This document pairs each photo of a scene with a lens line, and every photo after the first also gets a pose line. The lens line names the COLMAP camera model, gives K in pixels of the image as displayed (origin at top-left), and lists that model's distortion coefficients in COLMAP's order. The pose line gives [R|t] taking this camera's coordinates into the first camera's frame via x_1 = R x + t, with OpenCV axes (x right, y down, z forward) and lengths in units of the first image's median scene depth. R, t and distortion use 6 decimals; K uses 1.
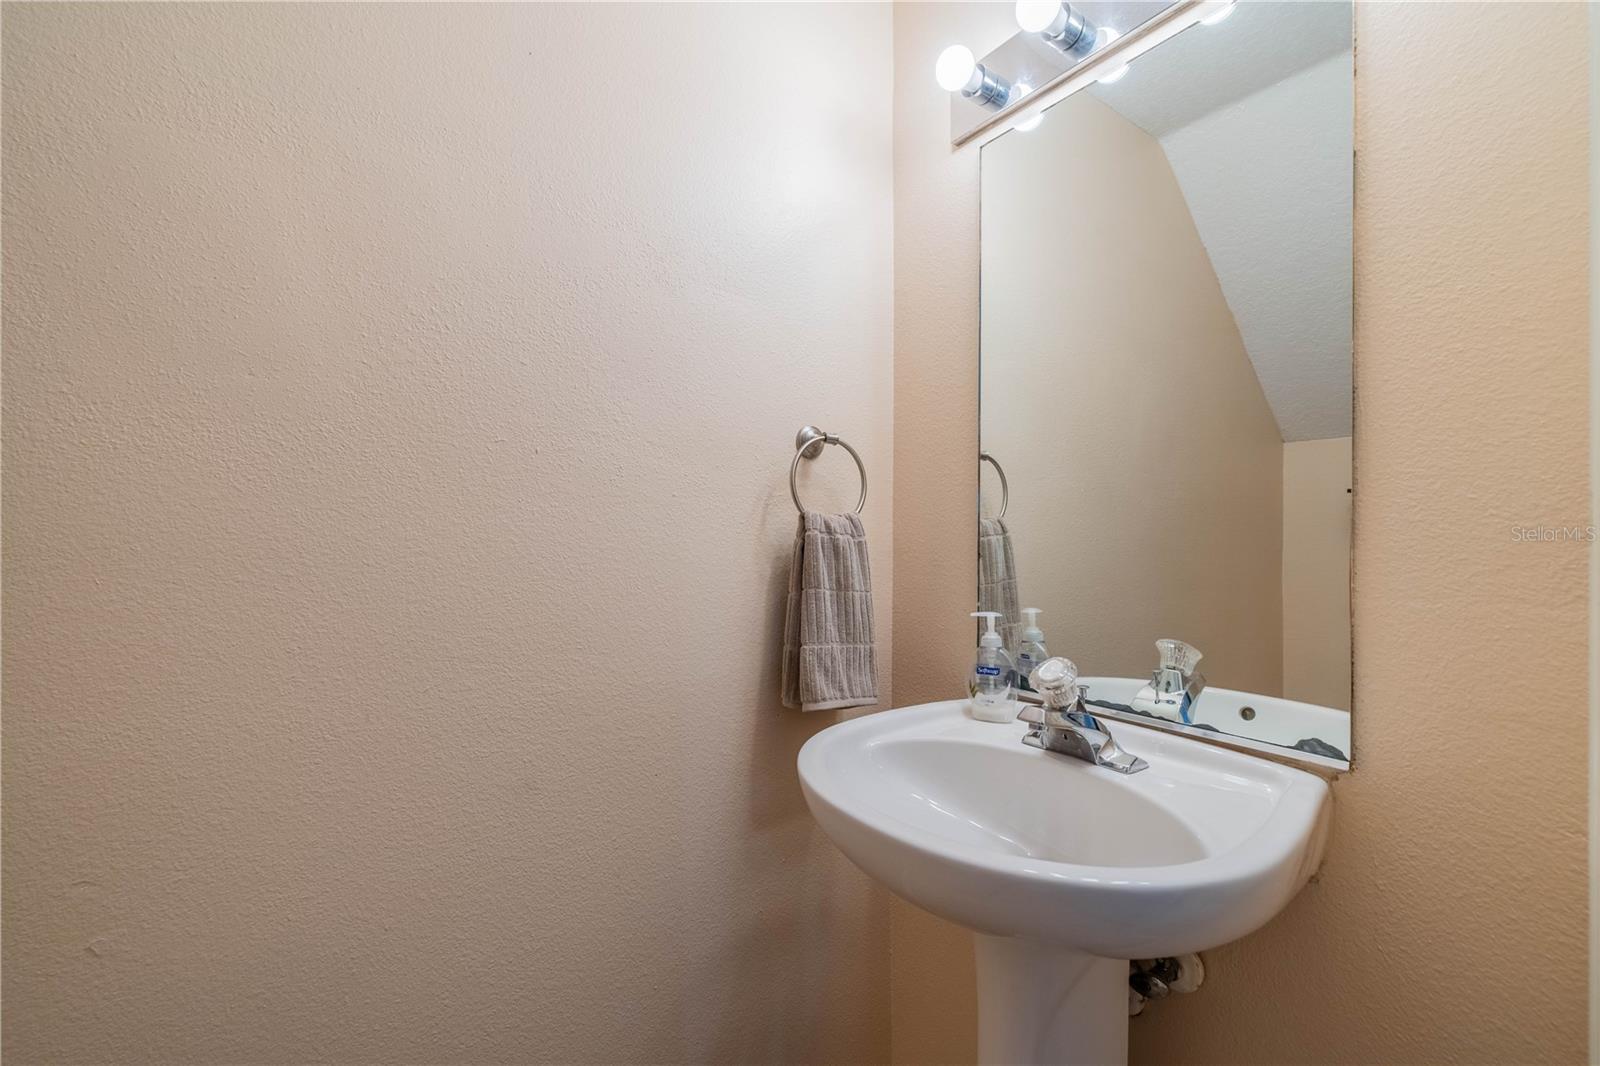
lens RADIAL K [[670.0, 0, 799.2], [0, 670.0, 535.2], [0, 0, 1]] dist [-0.007851, -0.000237]
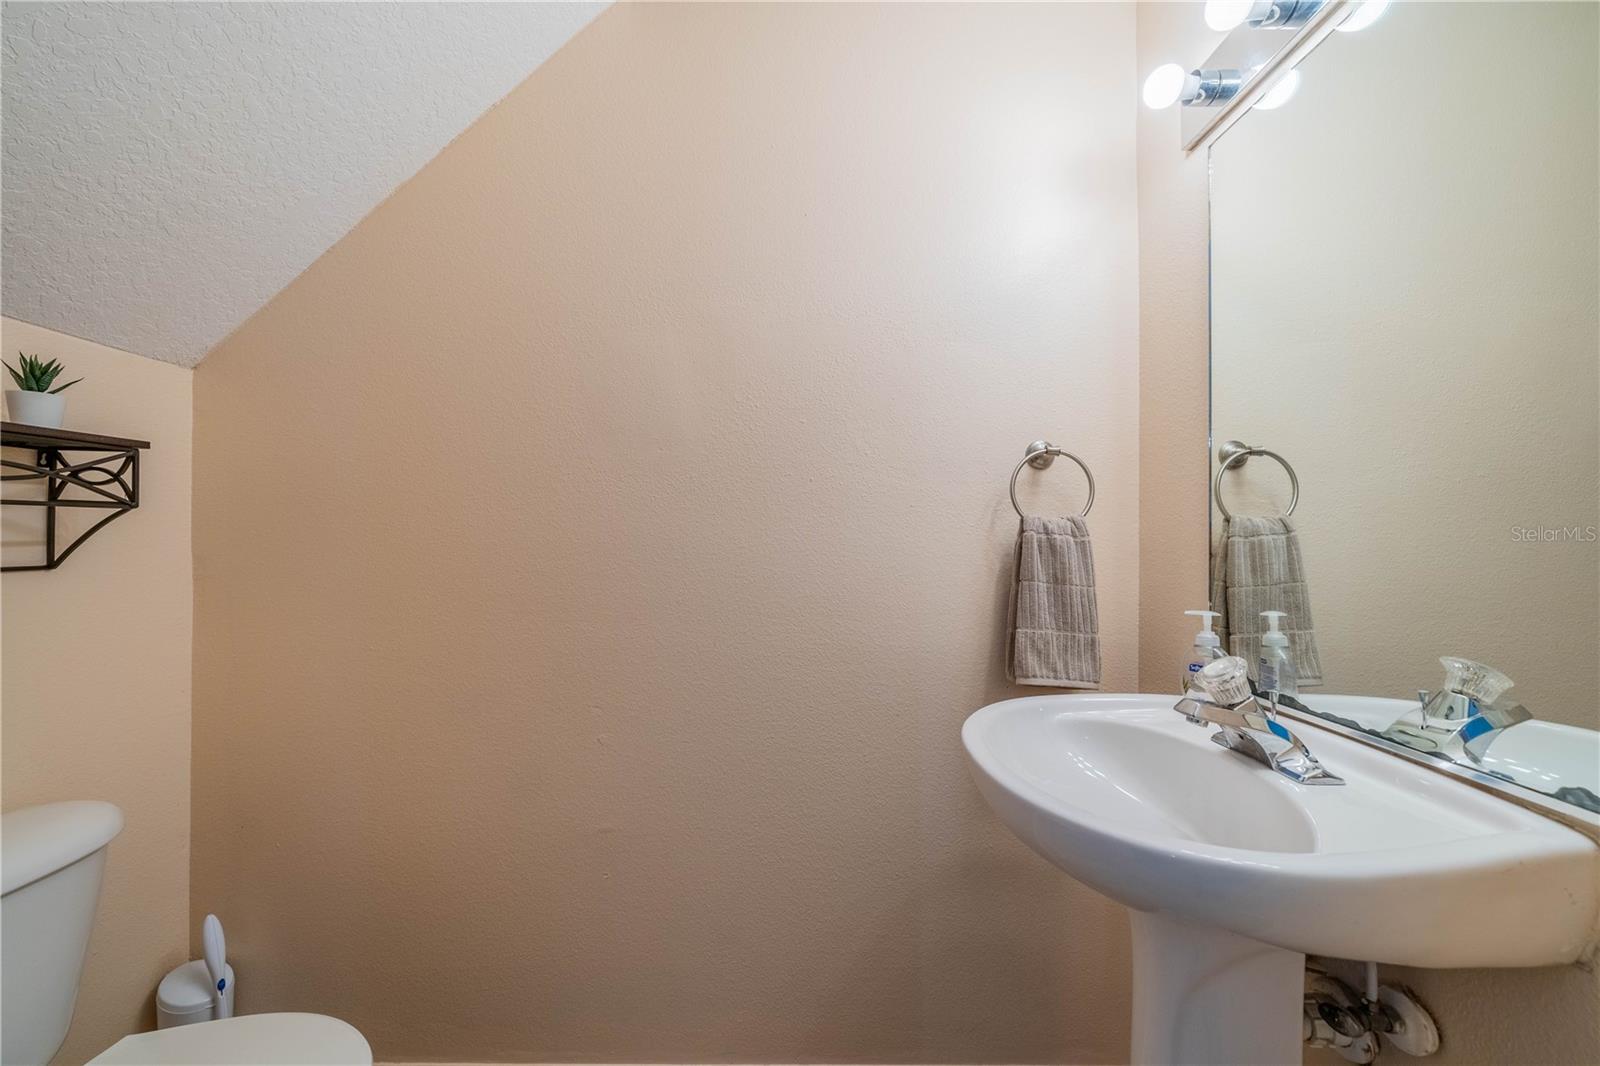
lens RADIAL K [[593.7, 0, 801.6], [0, 593.7, 534.5], [0, 0, 1]] dist [-0.006602, -0.000153]
pose [[0.817221, -0.005855, -0.576294, 0.289415], [0.003848, 0.999982, -0.004703, 0.001434], [0.576311, 0.001626, 0.817229, -0.074868]]
